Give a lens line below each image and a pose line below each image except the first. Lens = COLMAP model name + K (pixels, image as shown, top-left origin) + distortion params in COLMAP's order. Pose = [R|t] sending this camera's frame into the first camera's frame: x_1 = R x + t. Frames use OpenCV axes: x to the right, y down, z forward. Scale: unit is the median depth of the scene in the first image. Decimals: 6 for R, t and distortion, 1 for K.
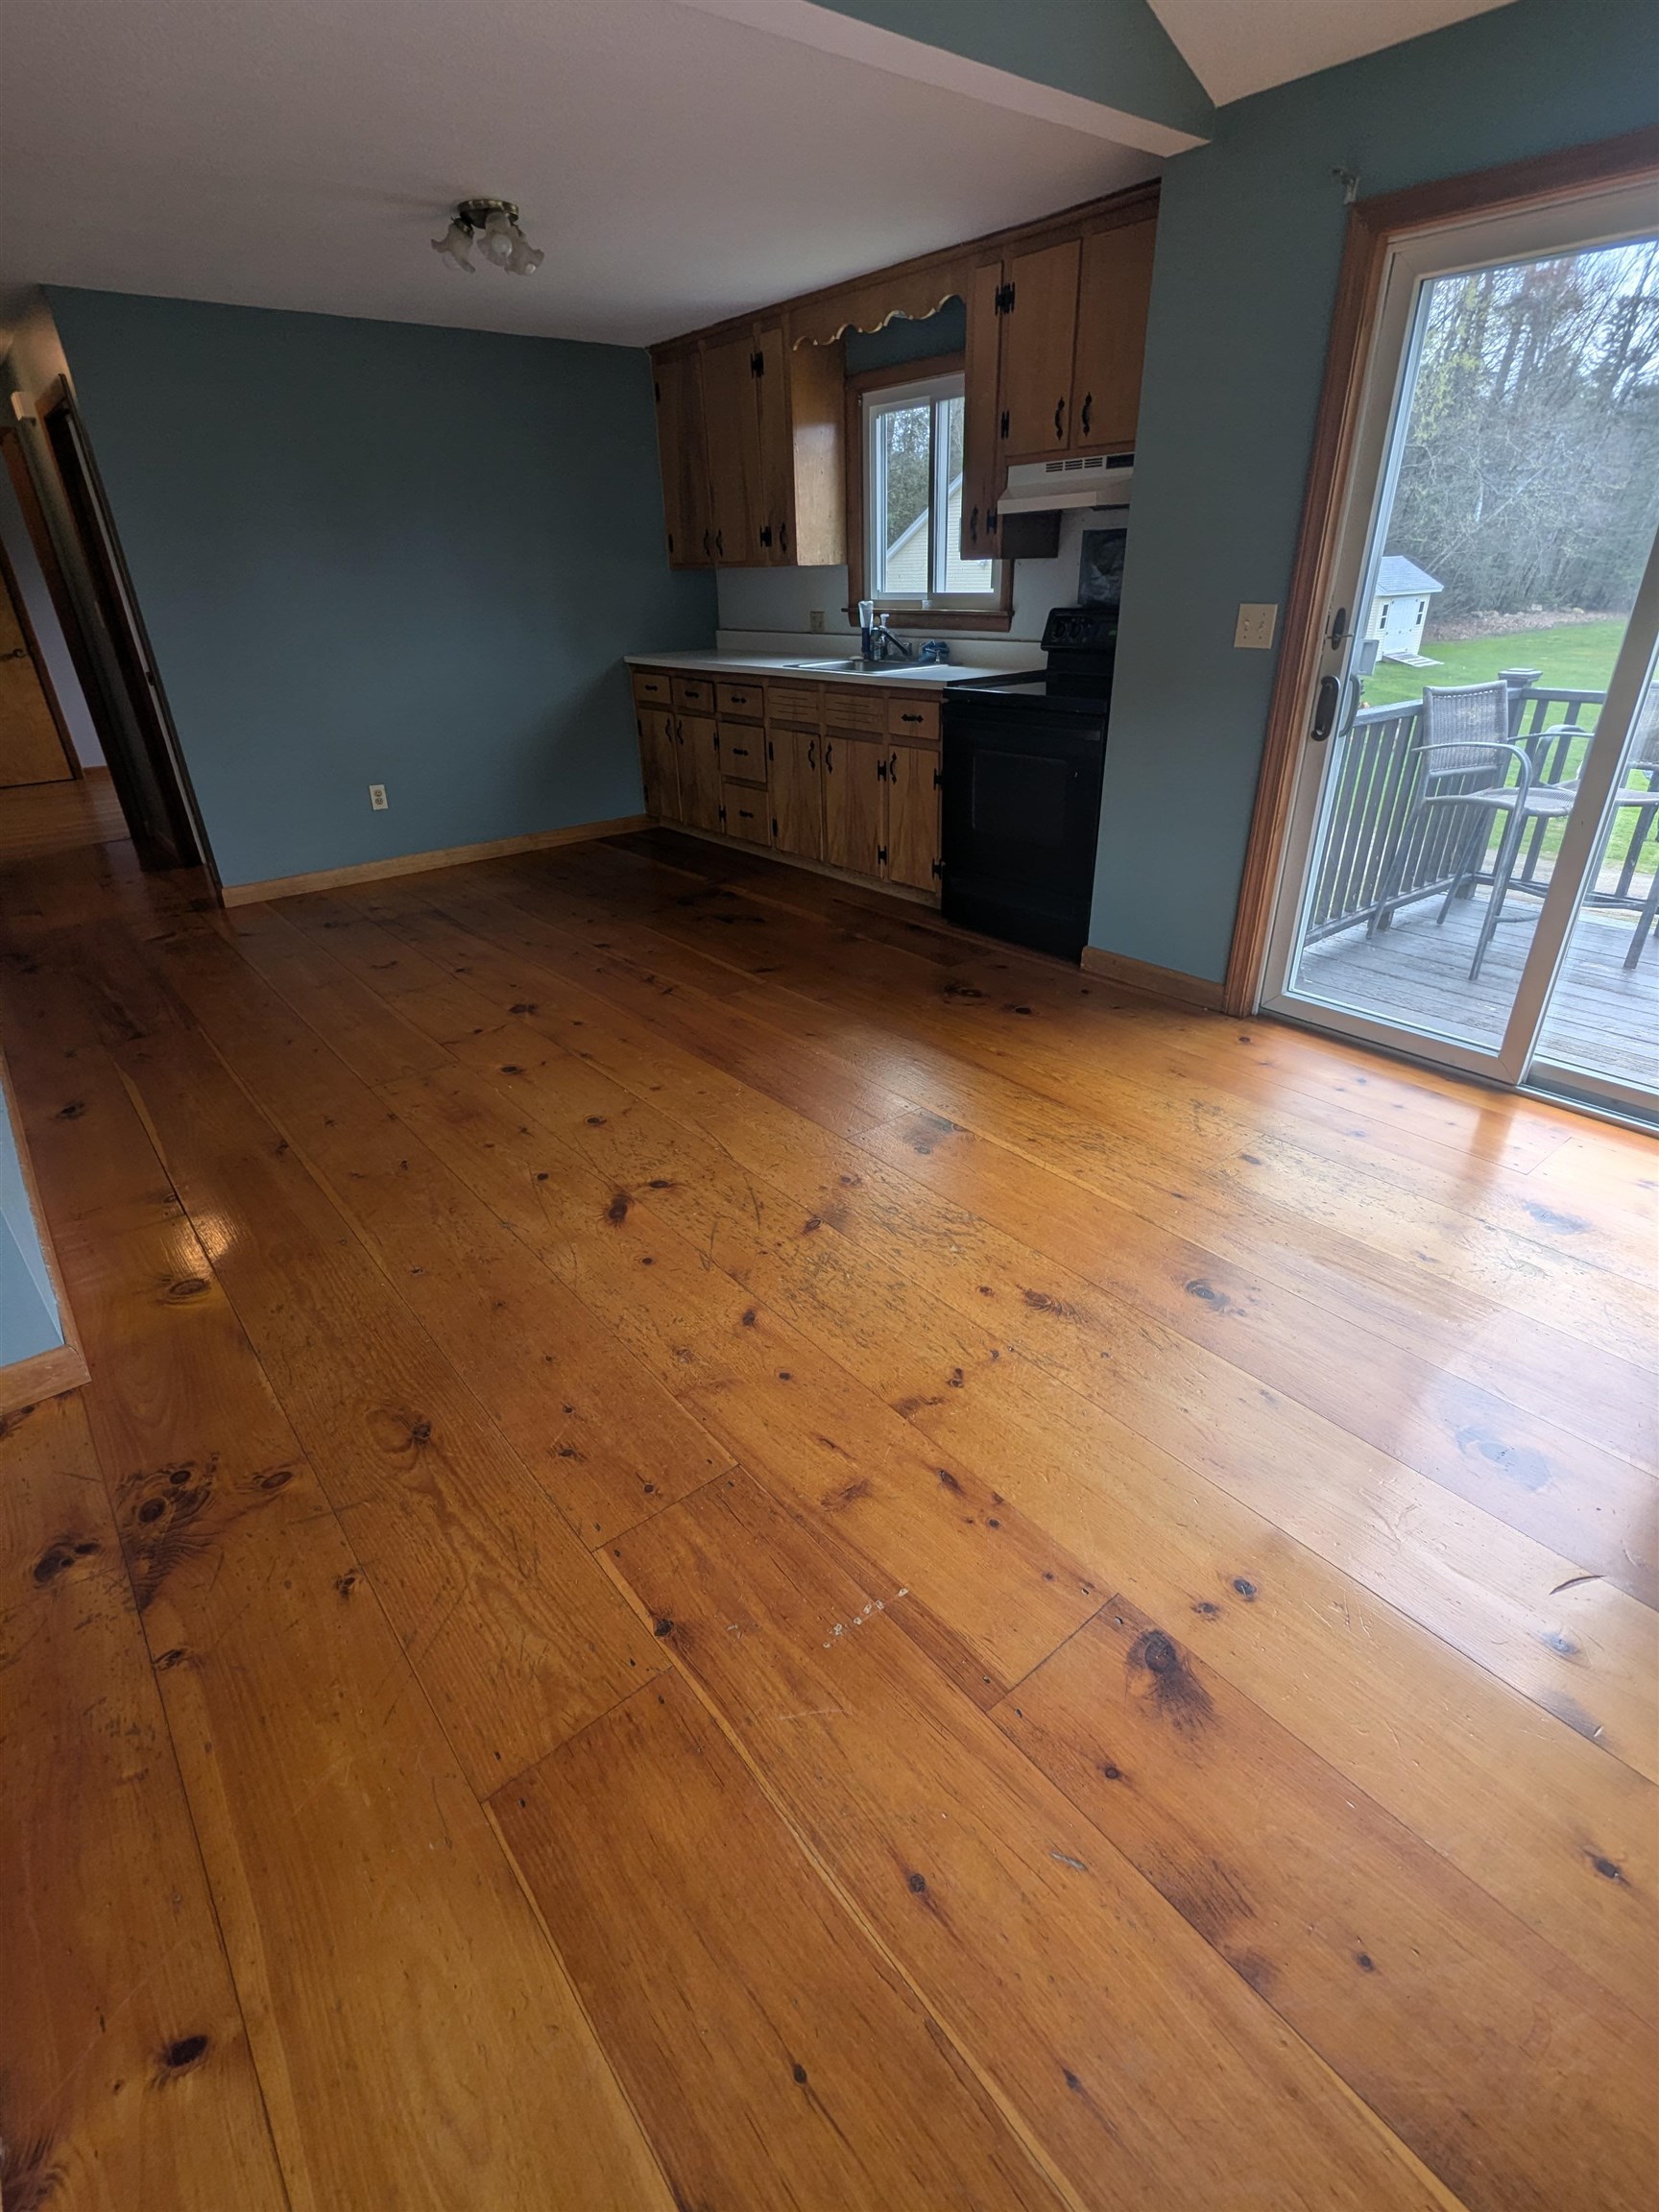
lens RADIAL K [[1039.4, 0, 830.2], [0, 1039.4, 1102.3], [0, 0, 1]] dist [-0.004002, -0.001006]
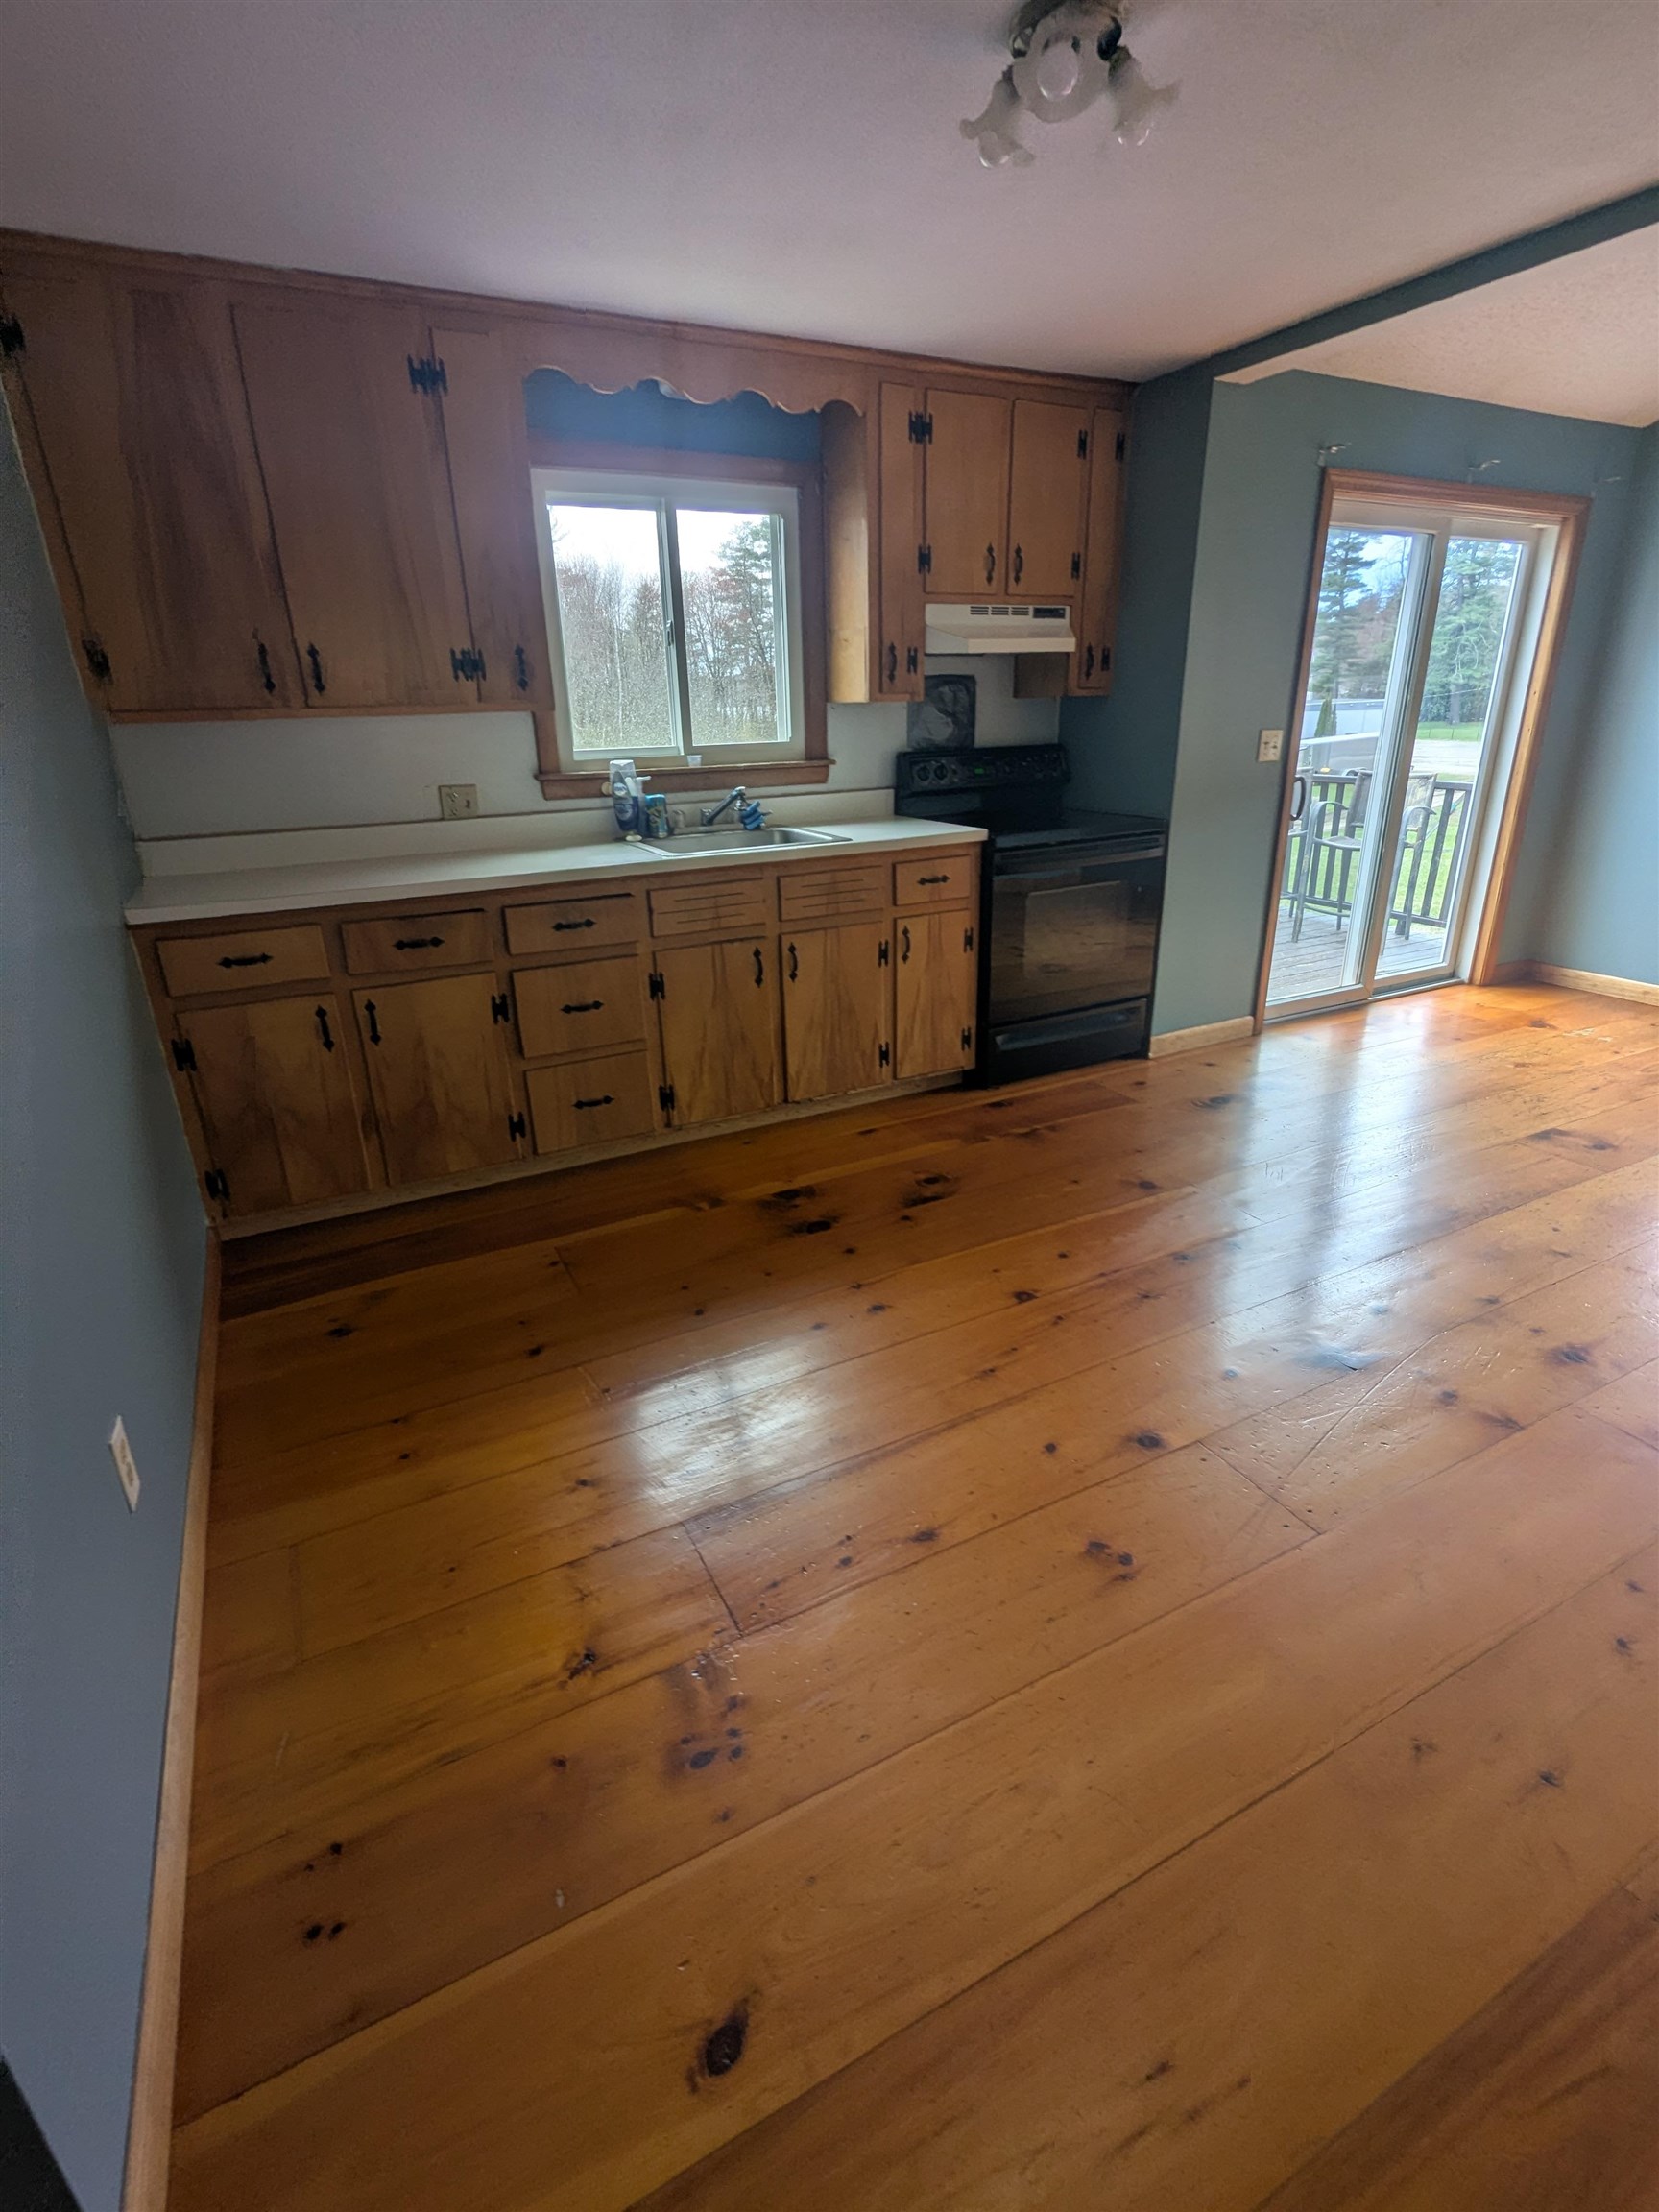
lens RADIAL K [[1039.4, 0, 830.2], [0, 1039.4, 1102.3], [0, 0, 1]] dist [-0.004002, -0.001006]
pose [[0.208469, -0.333096, 0.919559, -0.838254], [0.465274, 0.860785, 0.206325, -0.468757], [-0.860268, 0.384834, 0.334428, 0.946706]]
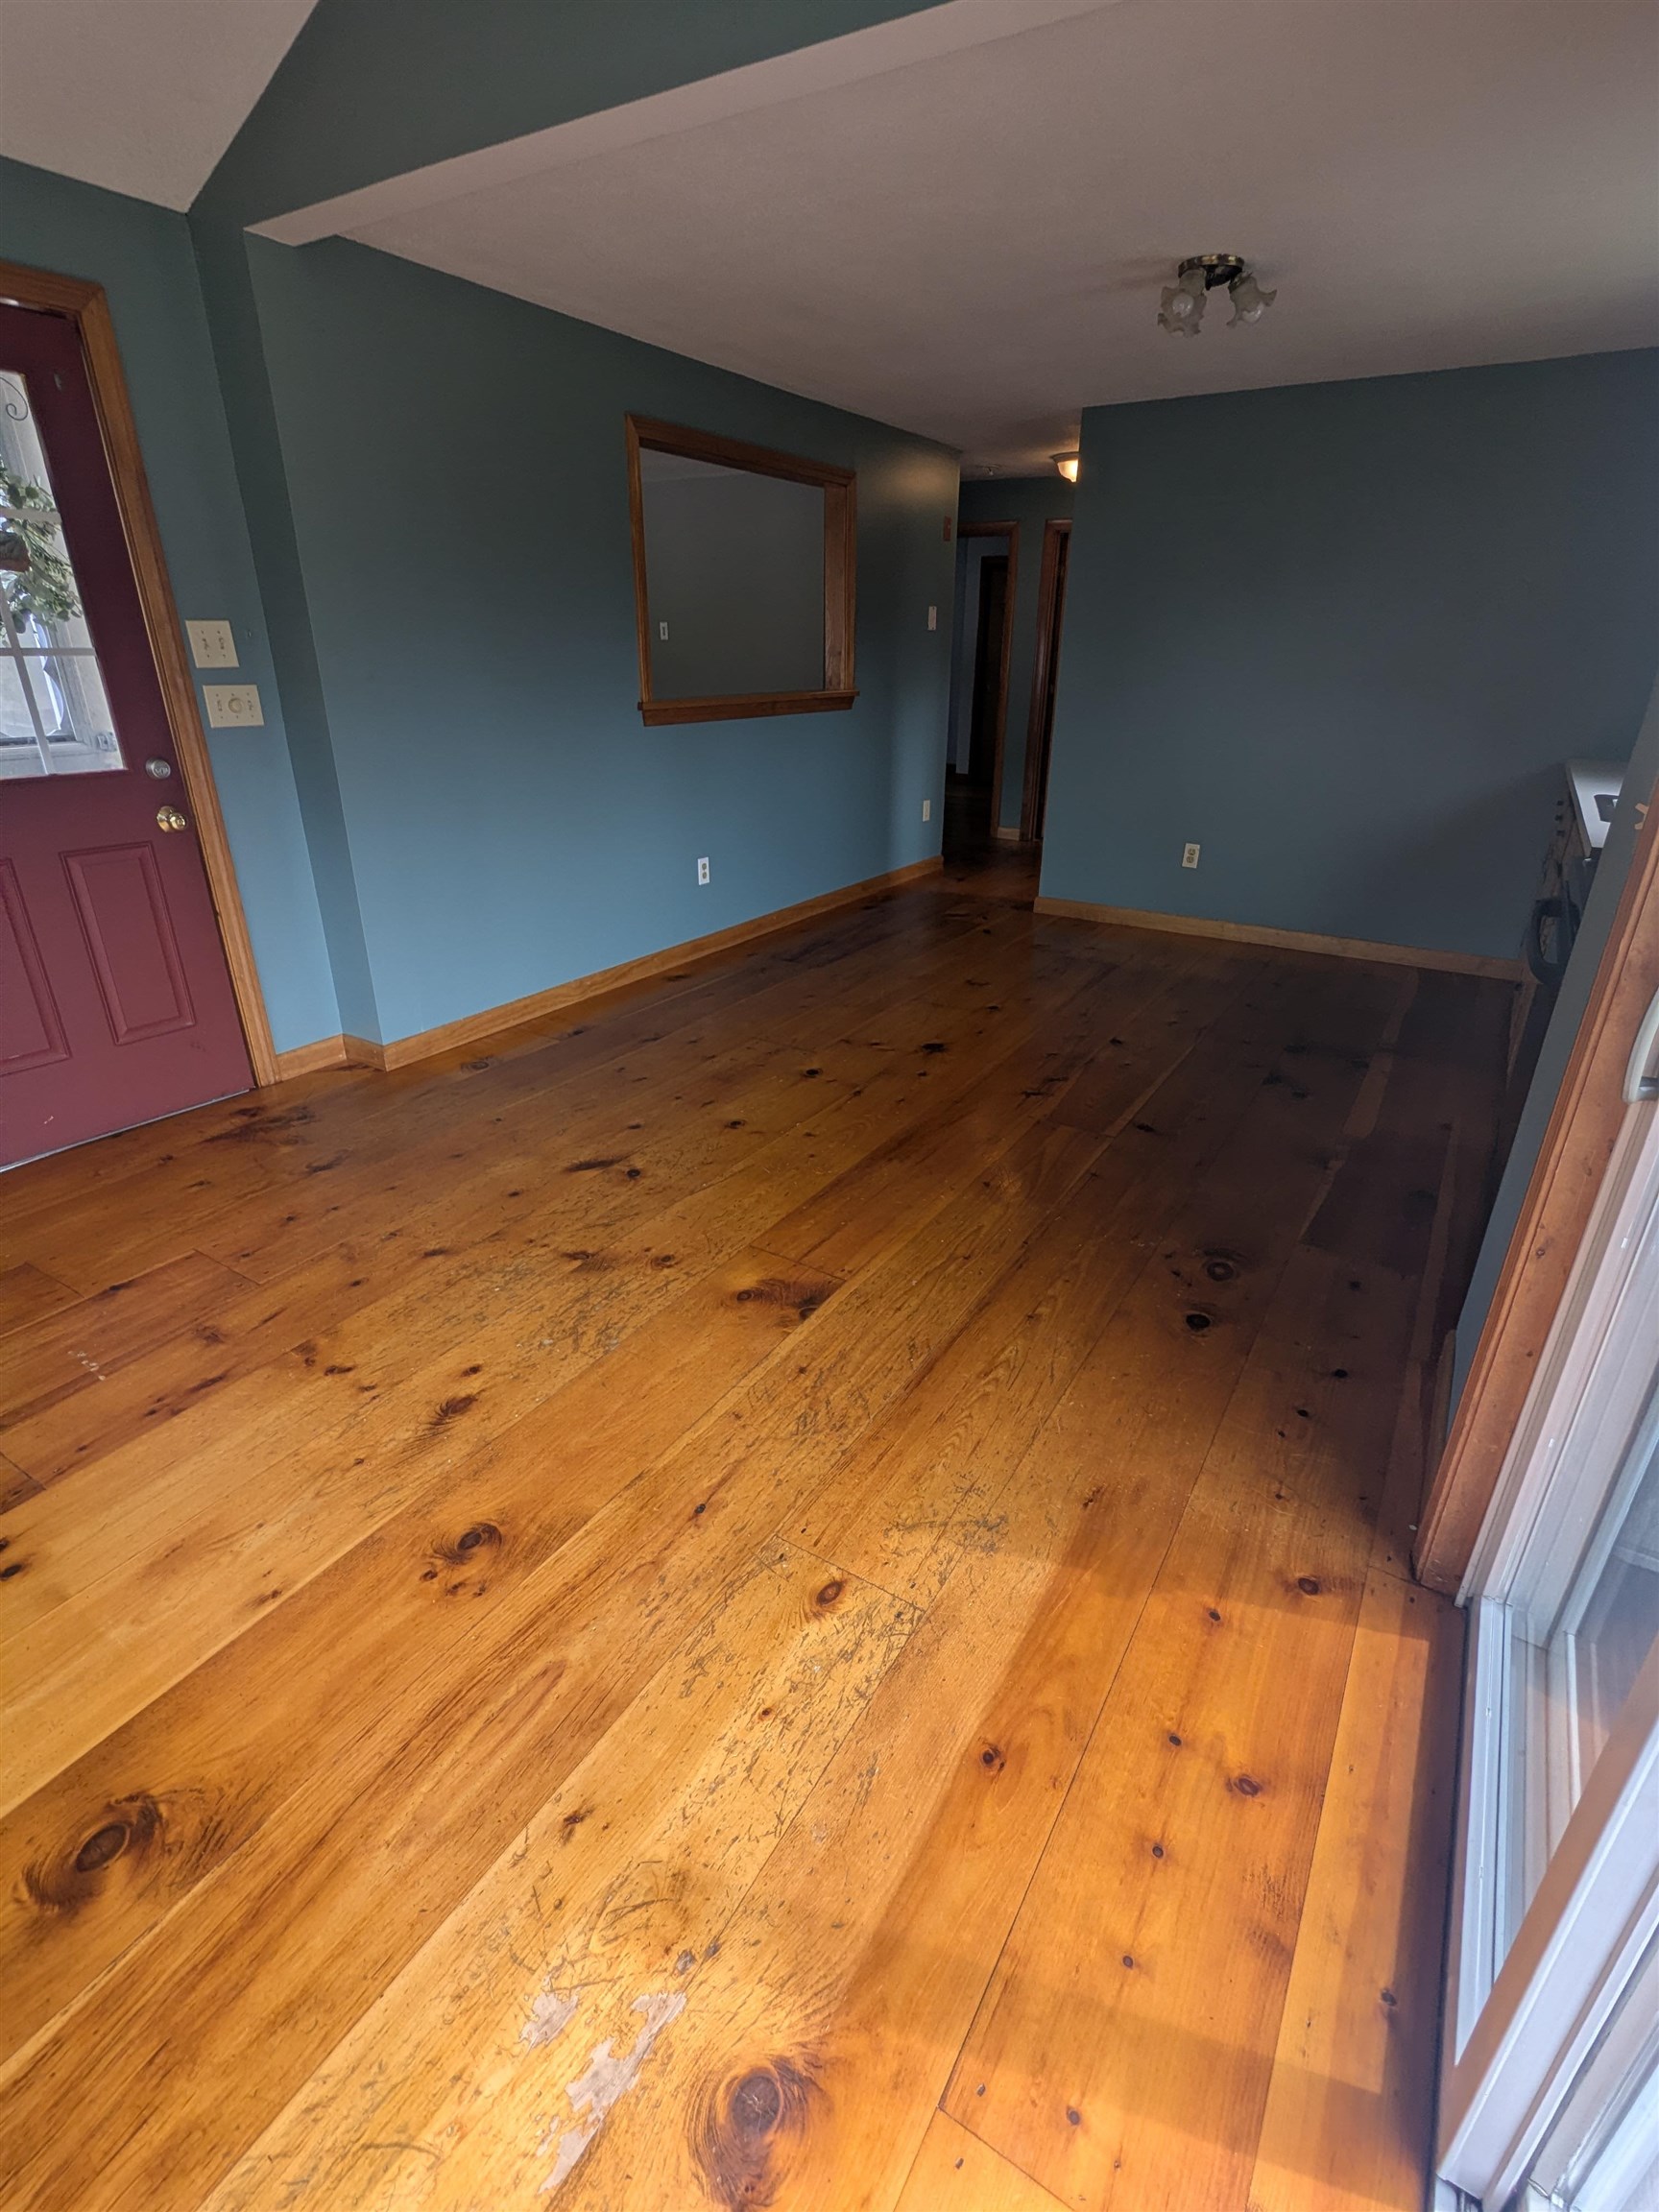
lens RADIAL K [[1039.4, 0, 830.2], [0, 1039.4, 1102.3], [0, 0, 1]] dist [-0.004002, -0.001006]
pose [[0.323773, 0.409268, -0.853036, 0.557739], [-0.448551, 0.860237, 0.242473, -0.238055], [0.833050, 0.304124, 0.462099, 0.426602]]
